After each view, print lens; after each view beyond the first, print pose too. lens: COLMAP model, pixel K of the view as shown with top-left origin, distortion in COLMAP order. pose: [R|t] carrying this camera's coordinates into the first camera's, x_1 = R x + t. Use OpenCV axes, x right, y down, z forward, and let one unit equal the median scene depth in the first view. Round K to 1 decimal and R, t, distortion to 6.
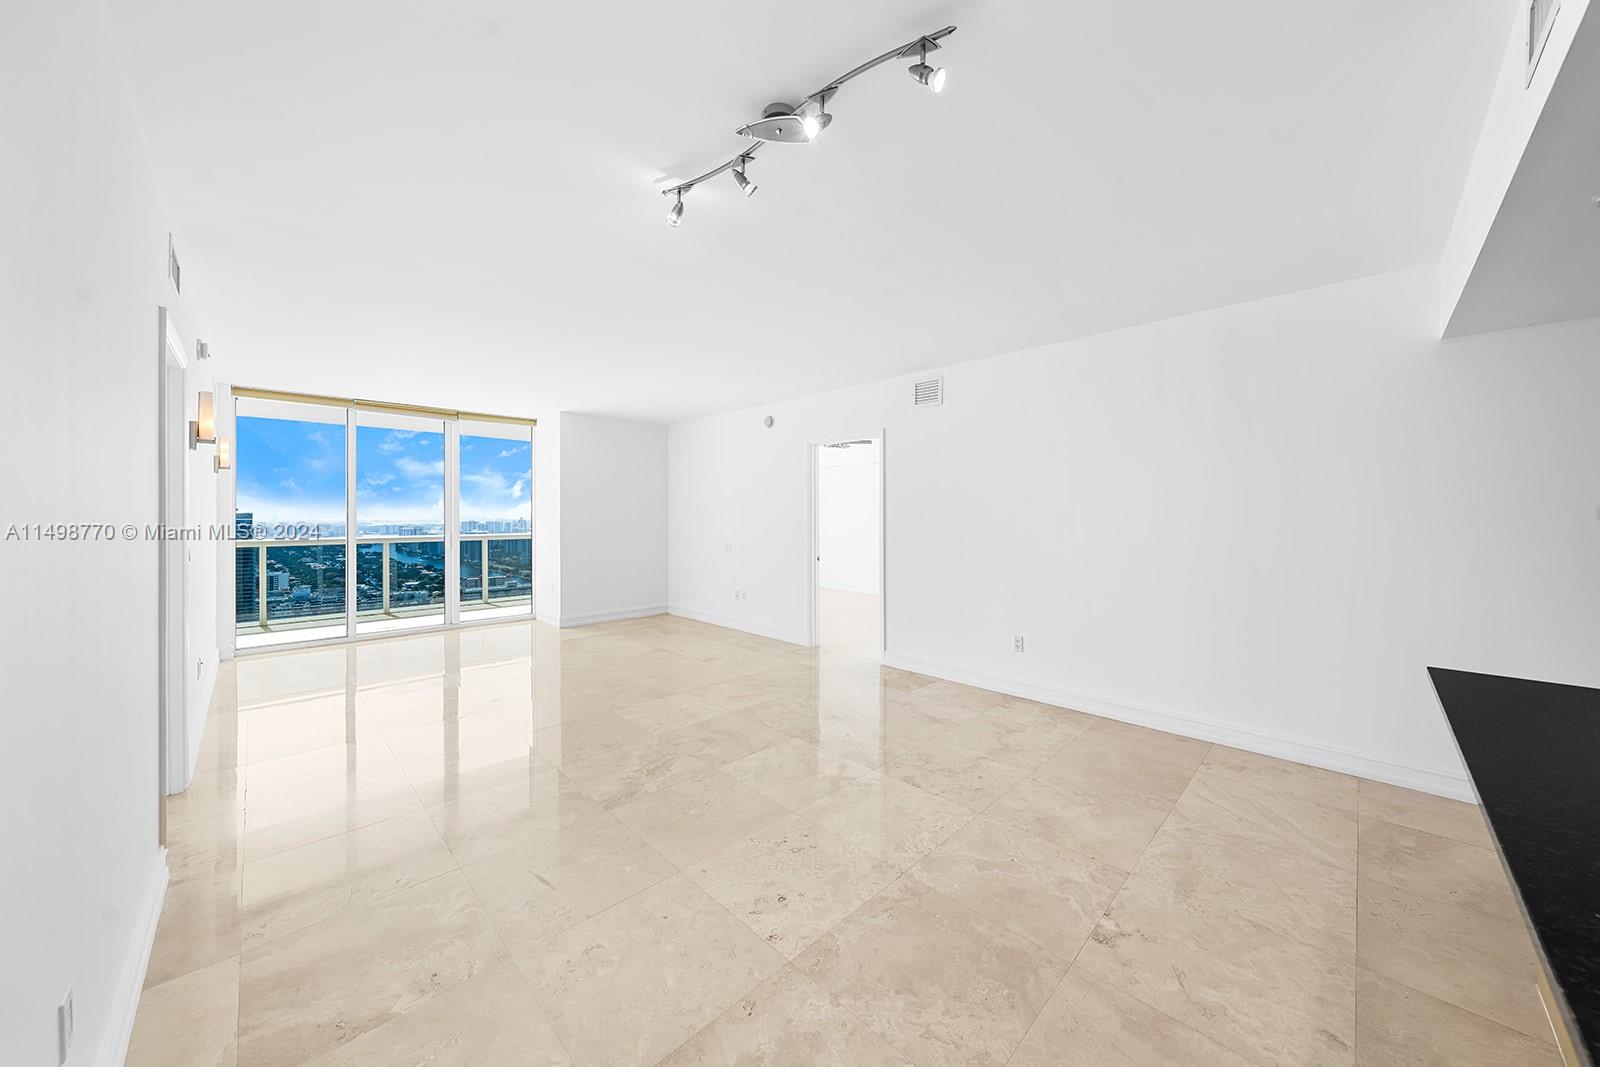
lens RADIAL K [[553.3, 0, 797.3], [0, 553.3, 522.0], [0, 0, 1]] dist [0.000262, 0.000390]
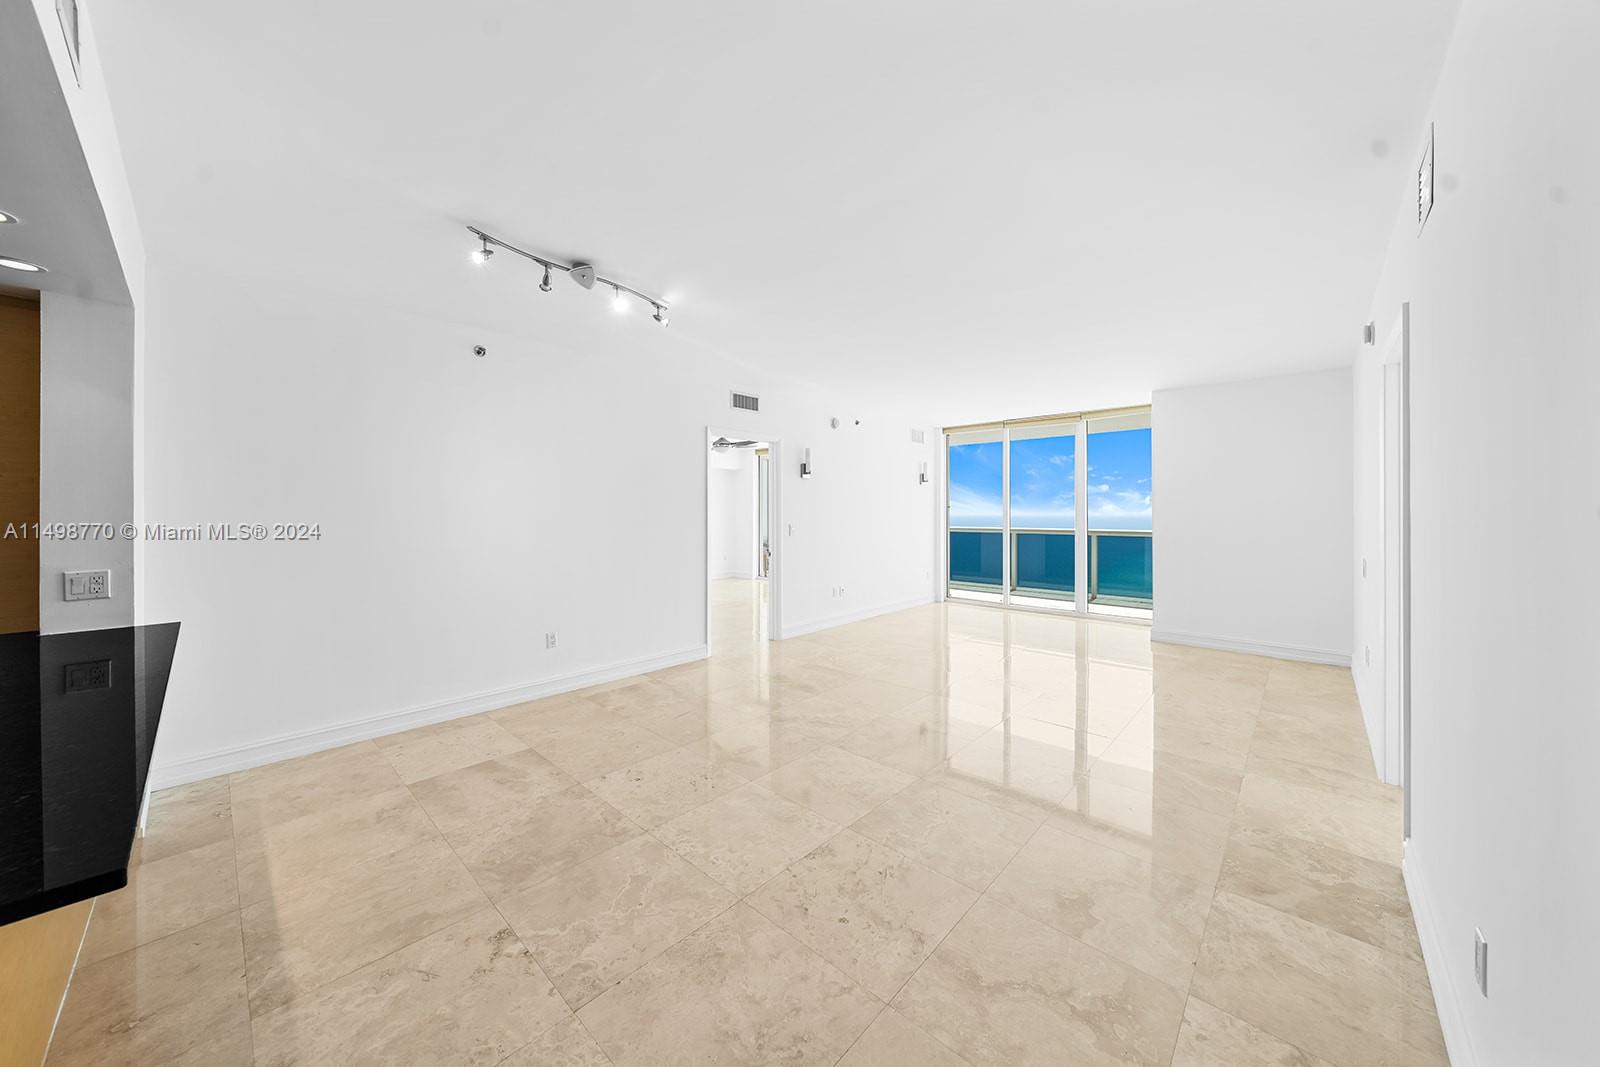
lens RADIAL K [[553.3, 0, 788.9], [0, 553.3, 517.1], [0, 0, 1]] dist [0.000262, 0.000390]
pose [[0.042537, 0.011891, -0.999024, 0.991511], [-0.011750, 0.999866, 0.011401, -0.012527], [0.999026, 0.011254, 0.042671, 0.930596]]
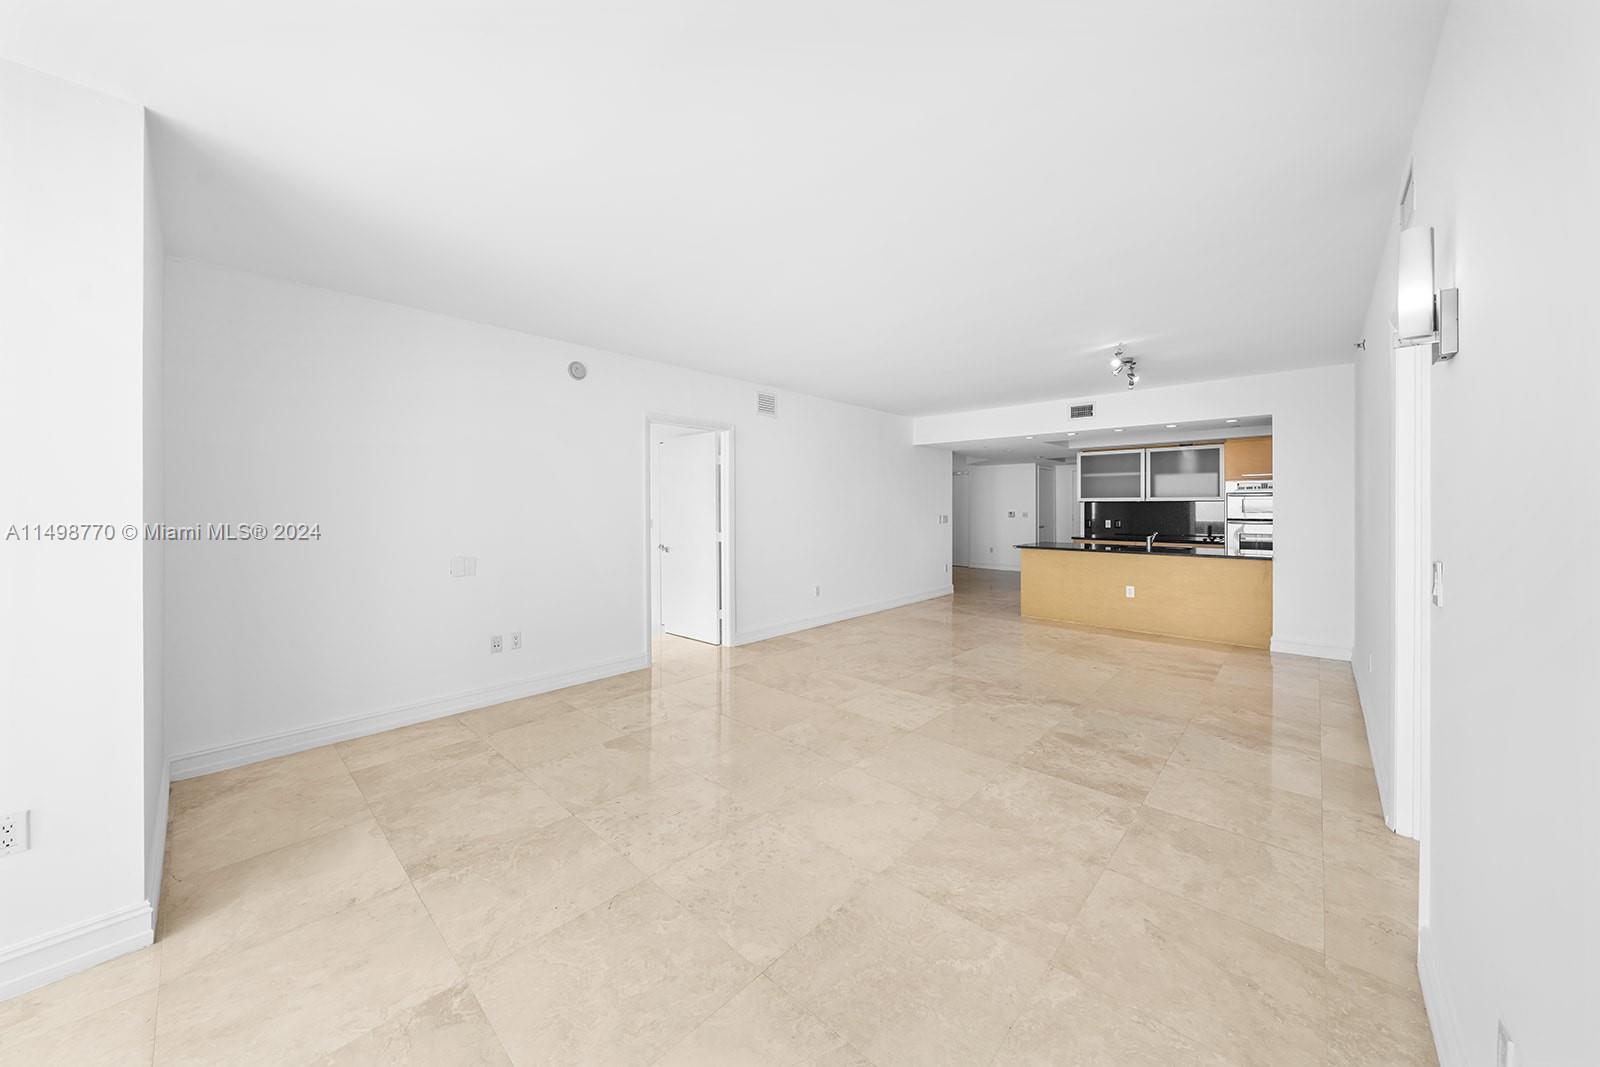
lens RADIAL K [[553.3, 0, 790.3], [0, 553.3, 505.8], [0, 0, 1]] dist [0.000262, 0.000390]
pose [[-0.038474, -0.001299, 0.999259, -1.653930], [0.012603, 0.999919, 0.001785, -0.023562], [-0.999180, 0.012662, -0.038454, 1.682308]]
